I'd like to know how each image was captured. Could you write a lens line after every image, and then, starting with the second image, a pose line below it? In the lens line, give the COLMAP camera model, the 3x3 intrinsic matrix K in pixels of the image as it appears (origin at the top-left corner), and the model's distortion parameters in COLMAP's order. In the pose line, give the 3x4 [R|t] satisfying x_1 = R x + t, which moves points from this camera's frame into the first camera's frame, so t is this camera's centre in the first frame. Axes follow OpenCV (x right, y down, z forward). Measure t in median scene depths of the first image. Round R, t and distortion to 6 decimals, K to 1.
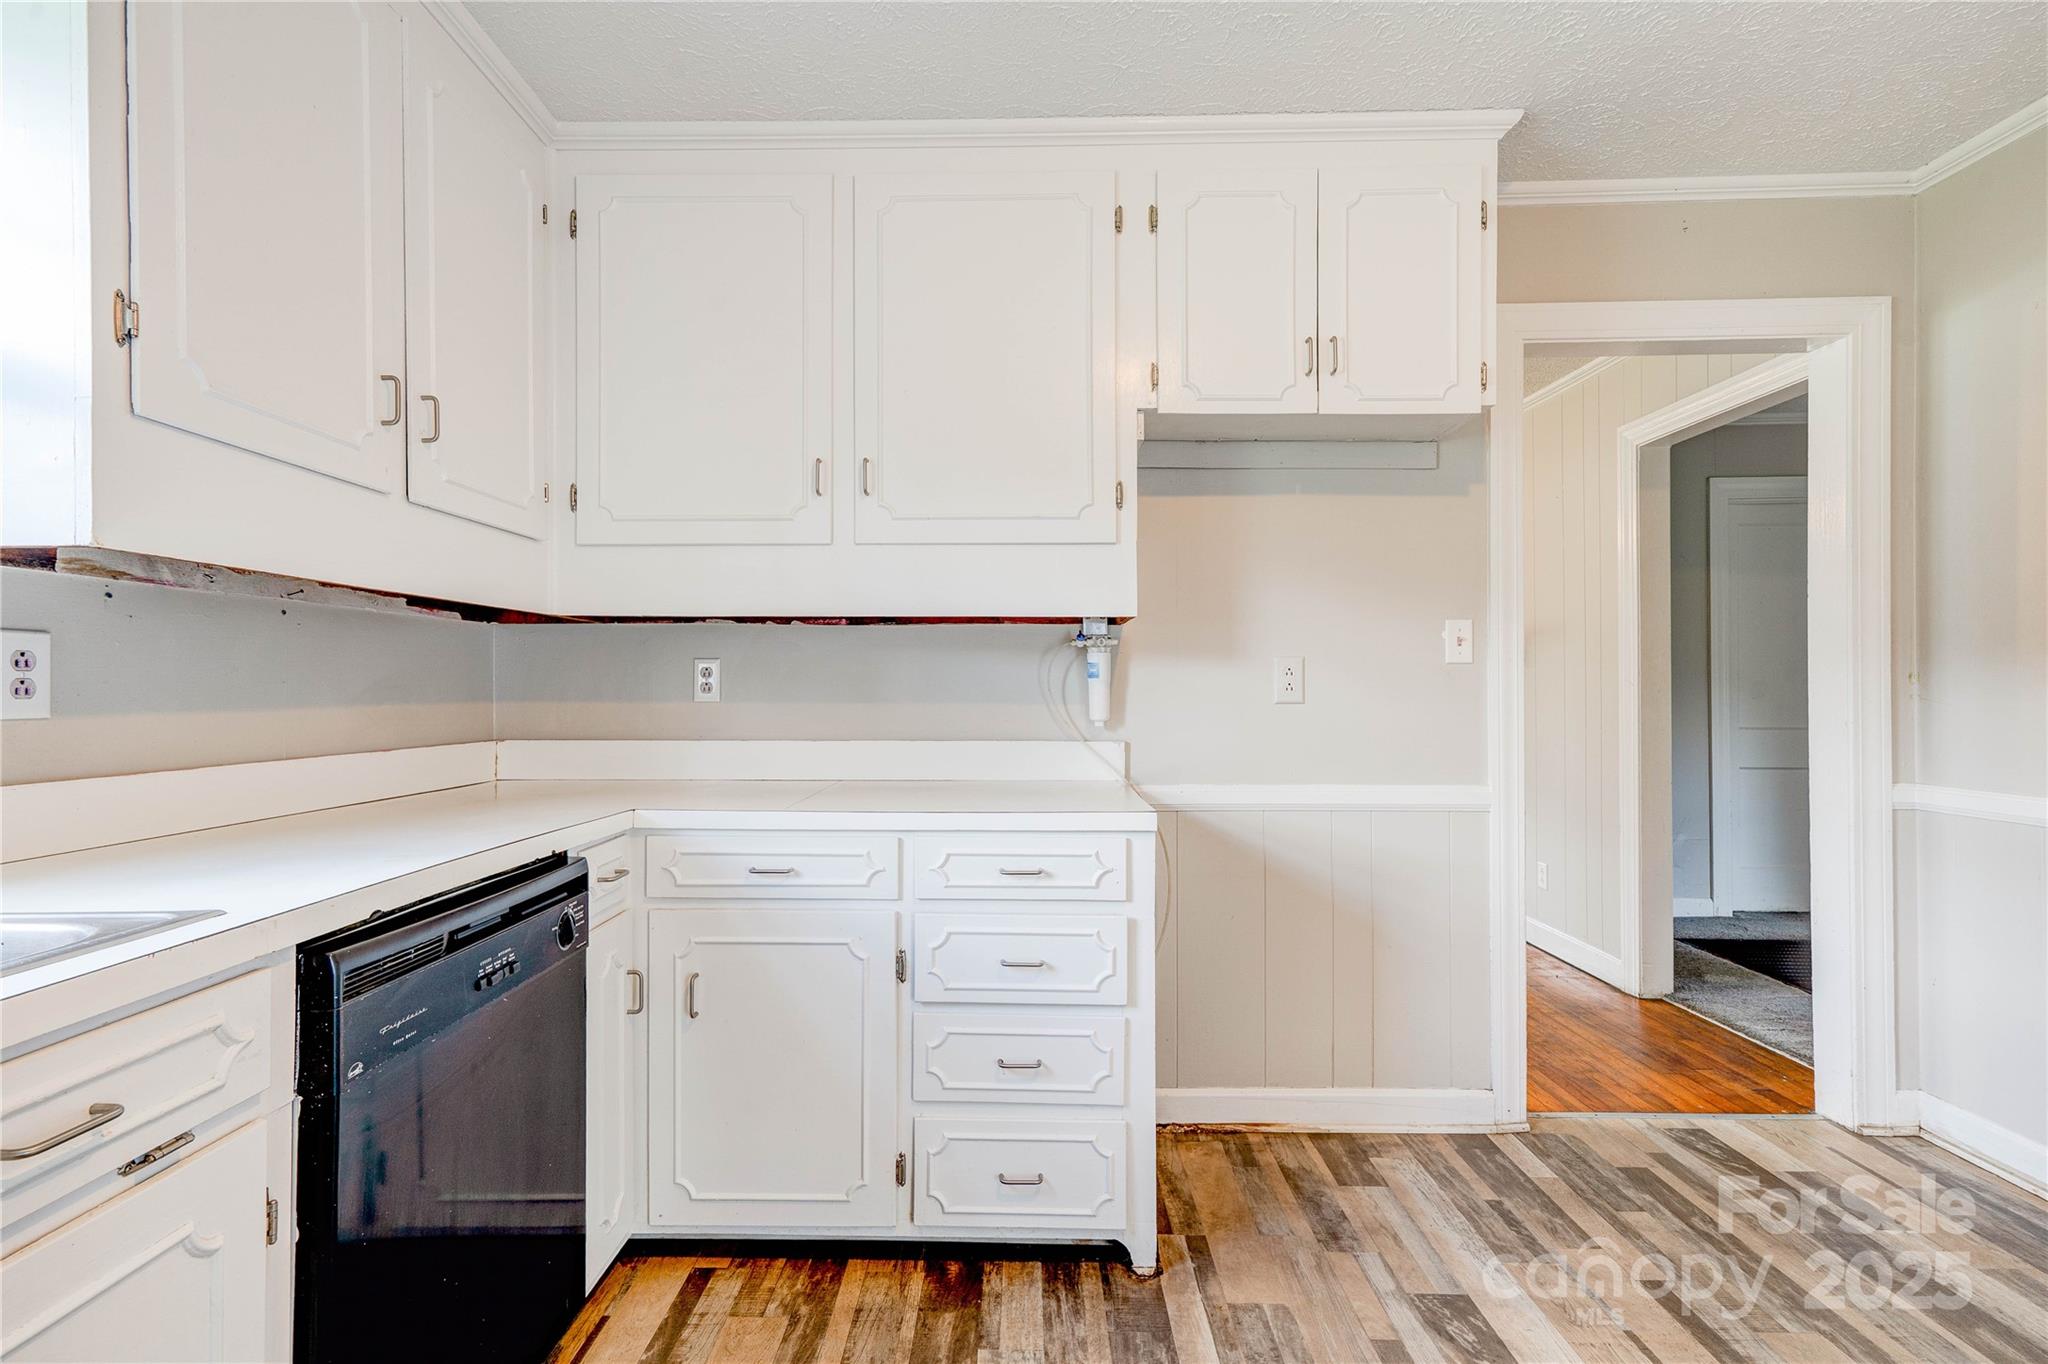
lens RADIAL K [[945.4, 0, 1004.4], [0, 945.4, 679.9], [0, 0, 1]] dist [-0.005480, 0.014782]
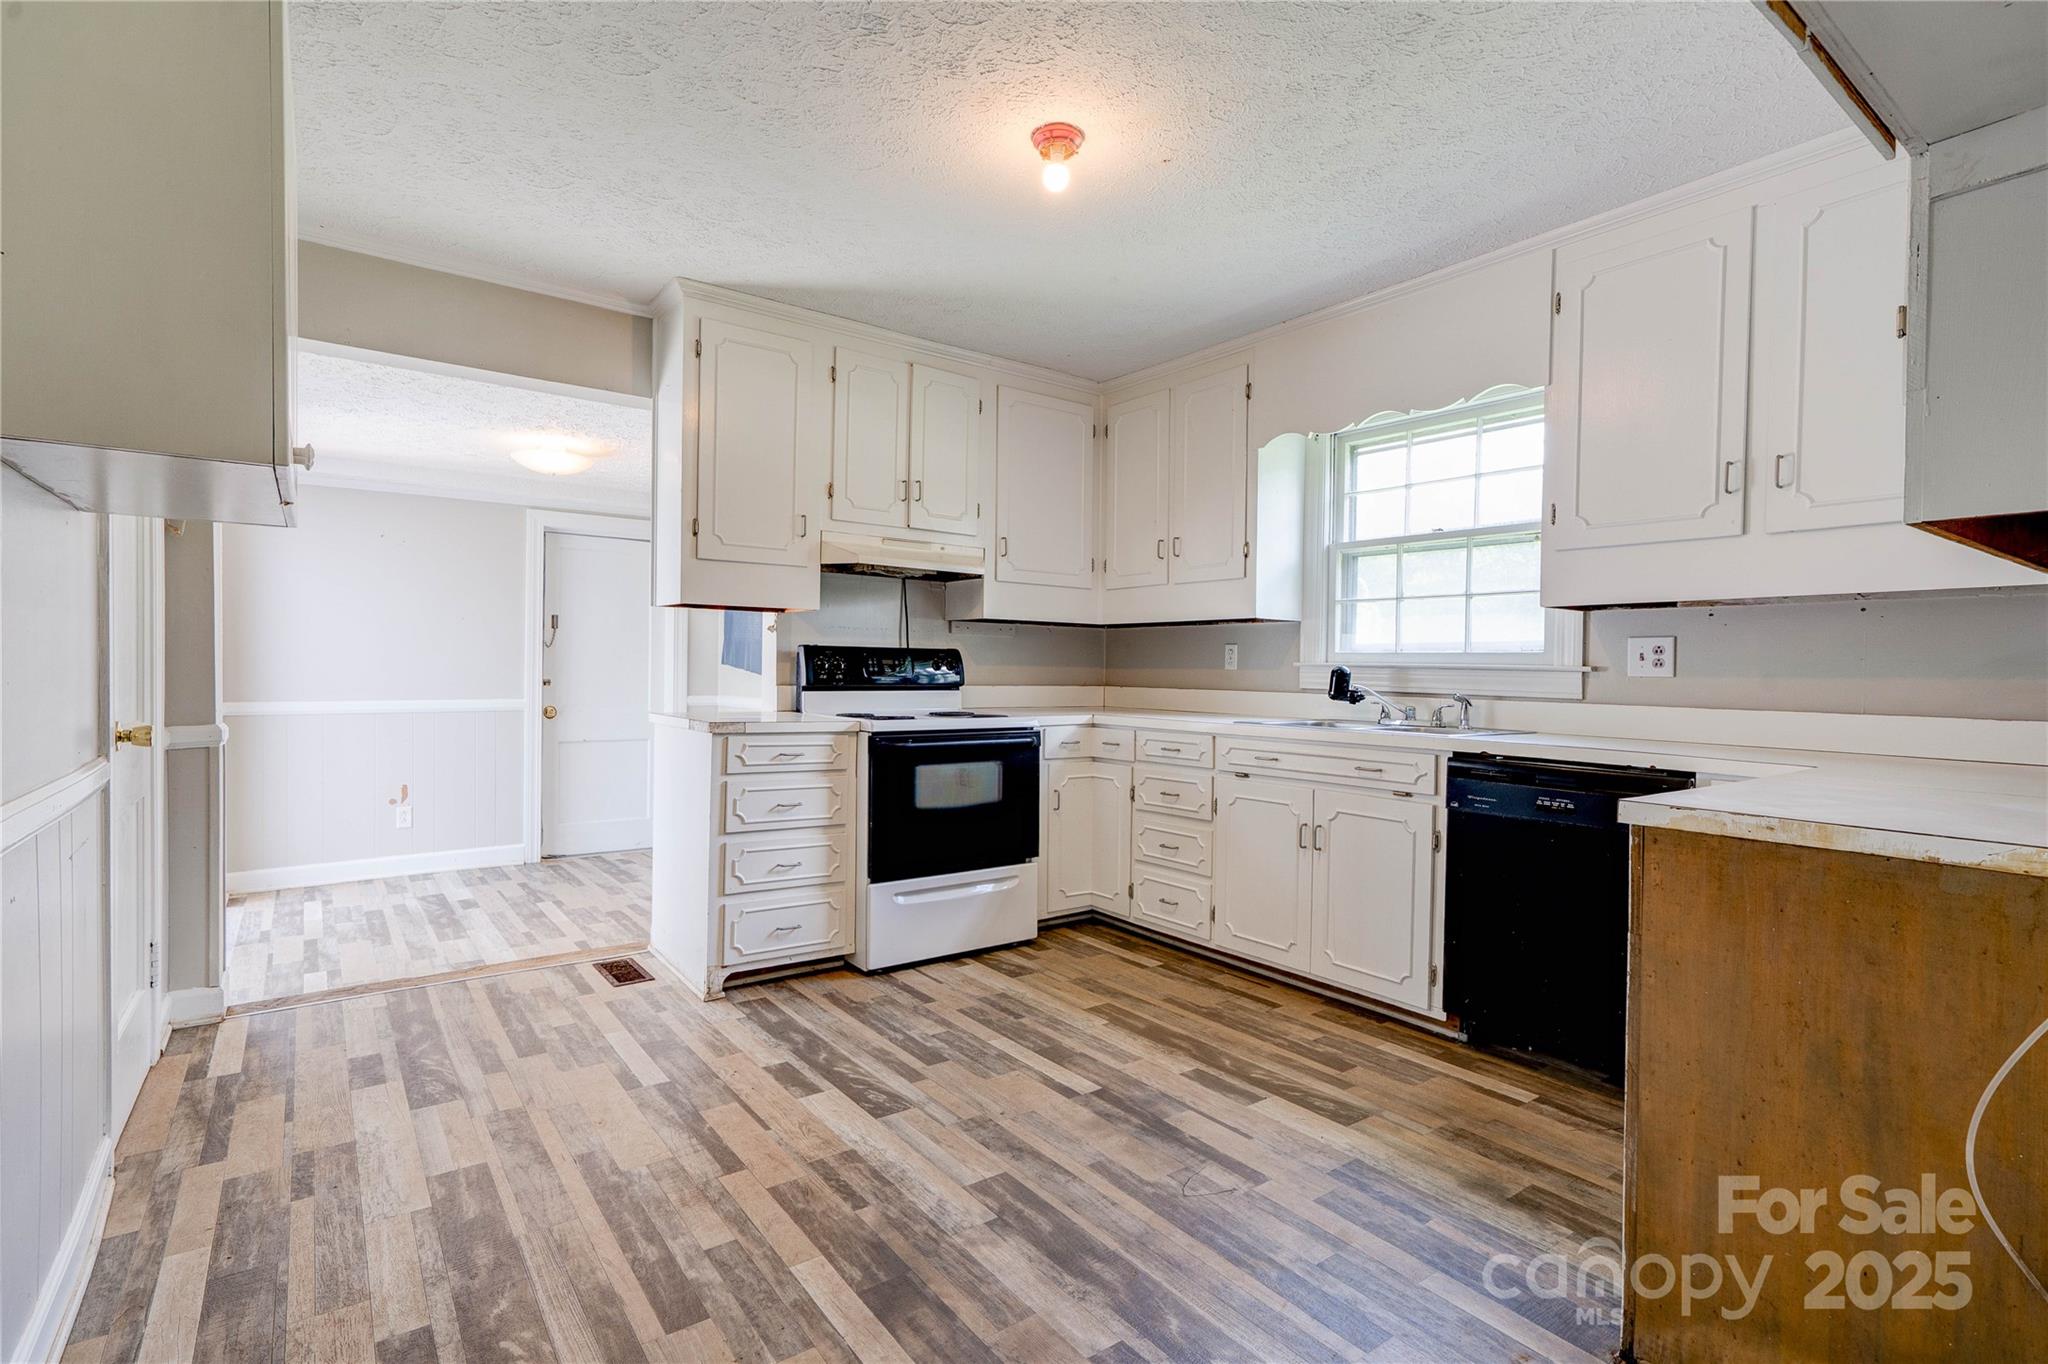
lens RADIAL K [[966.0, 0, 1012.6], [0, 966.0, 683.2], [0, 0, 1]] dist [-0.012884, 0.017597]
pose [[-0.791208, 0.000692, -0.611547, 0.978046], [-0.007111, 0.999921, 0.010333, 0.028008], [0.611506, 0.012524, -0.791140, 1.197785]]
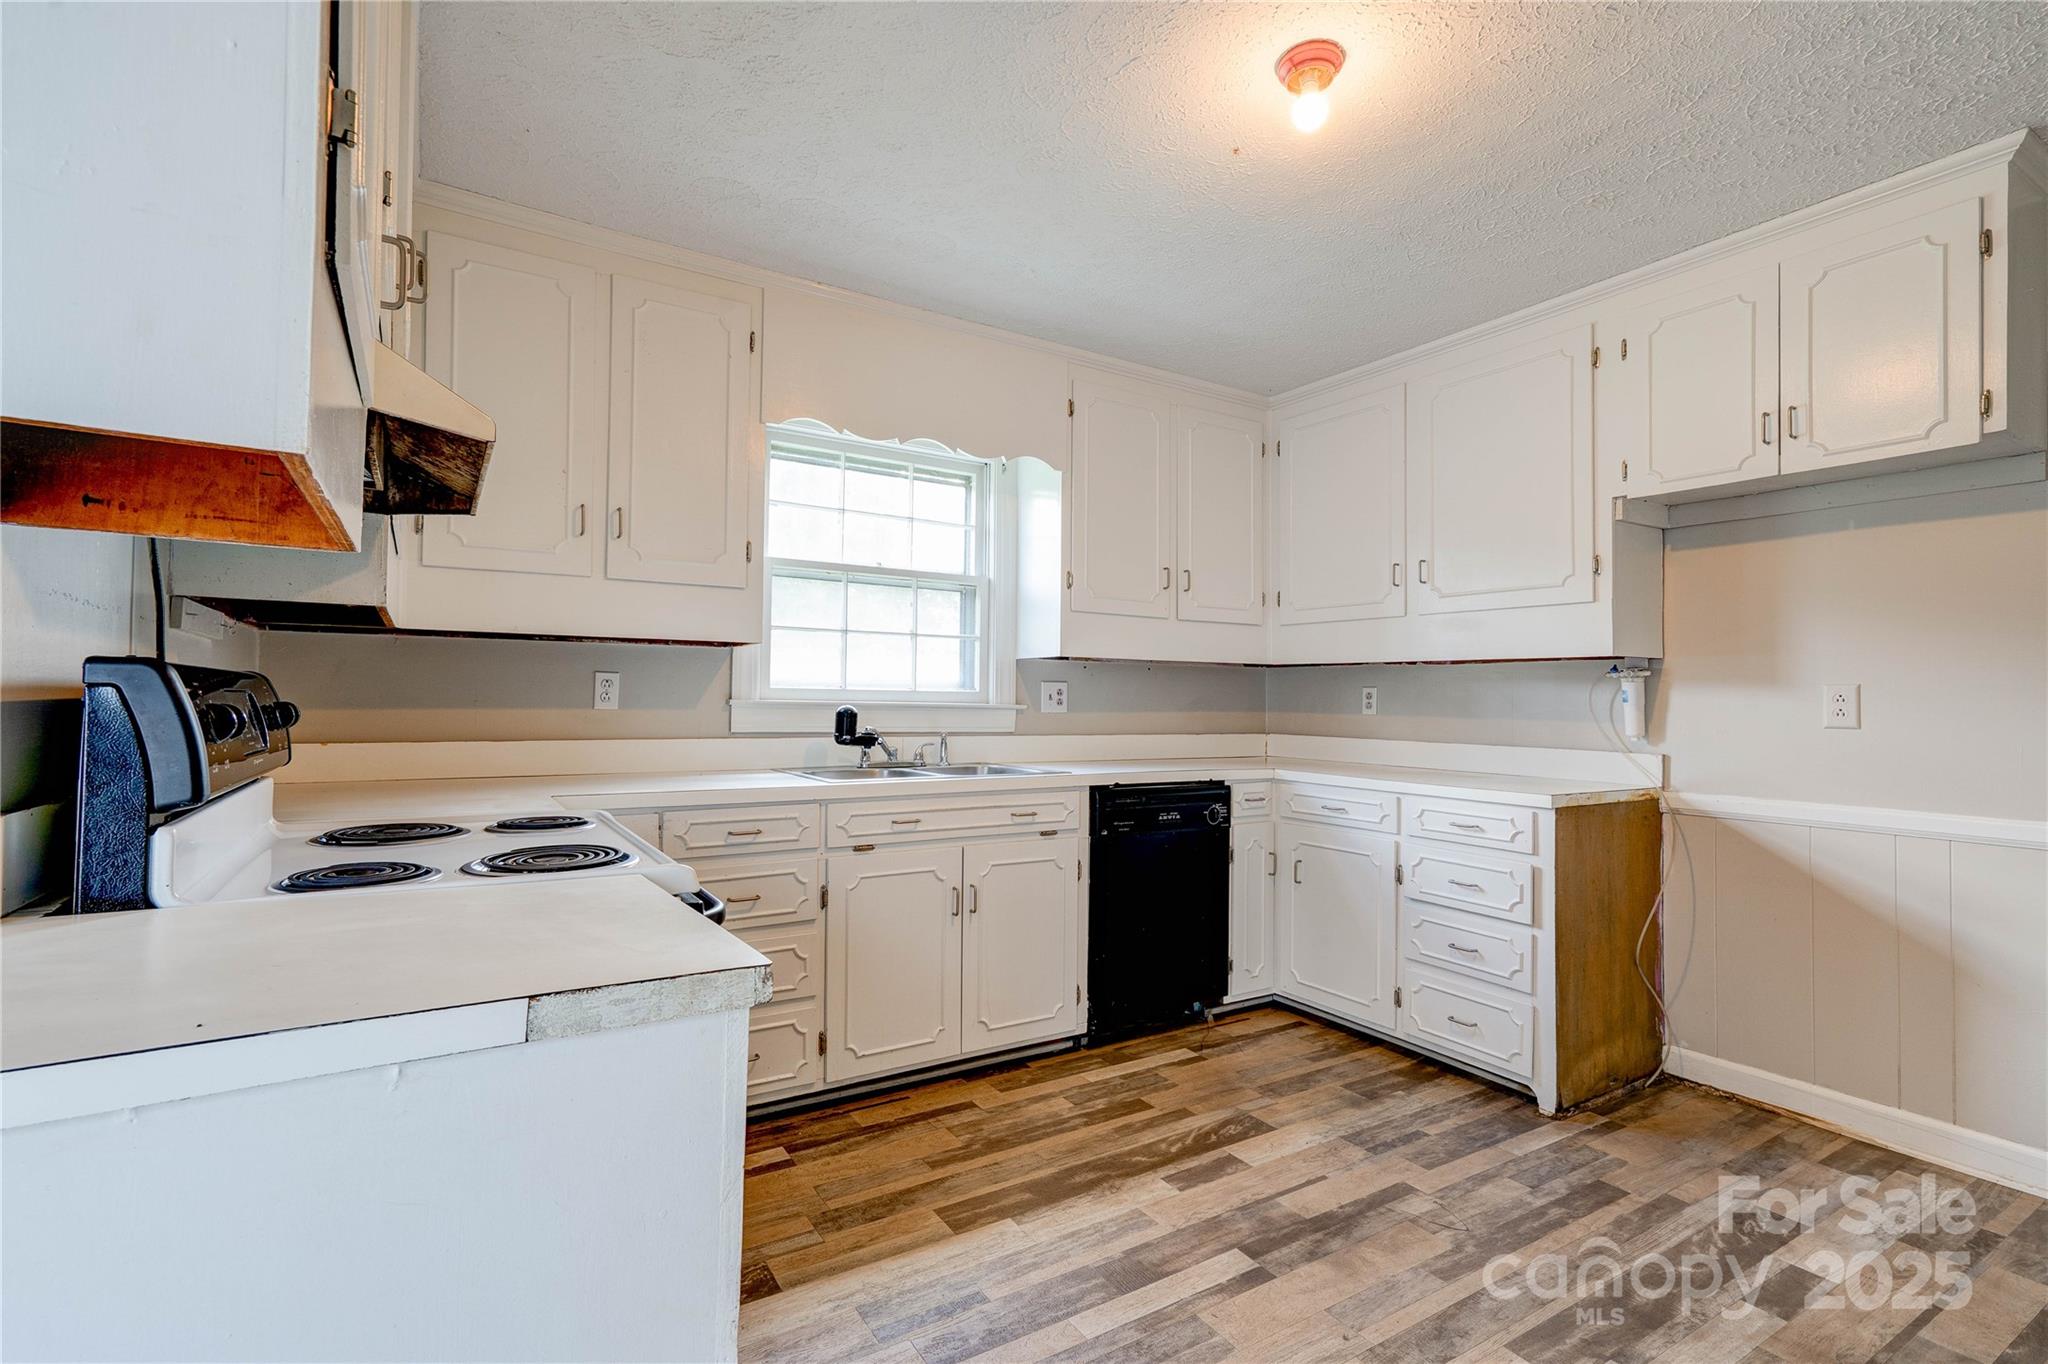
lens RADIAL K [[936.3, 0, 1009.5], [0, 936.3, 681.7], [0, 0, 1]] dist [-0.001937, 0.011091]
pose [[0.540392, -0.007702, -0.841378, 0.821707], [-0.005540, 0.999904, -0.012711, -0.010223], [0.841395, 0.011530, 0.540297, -0.423924]]
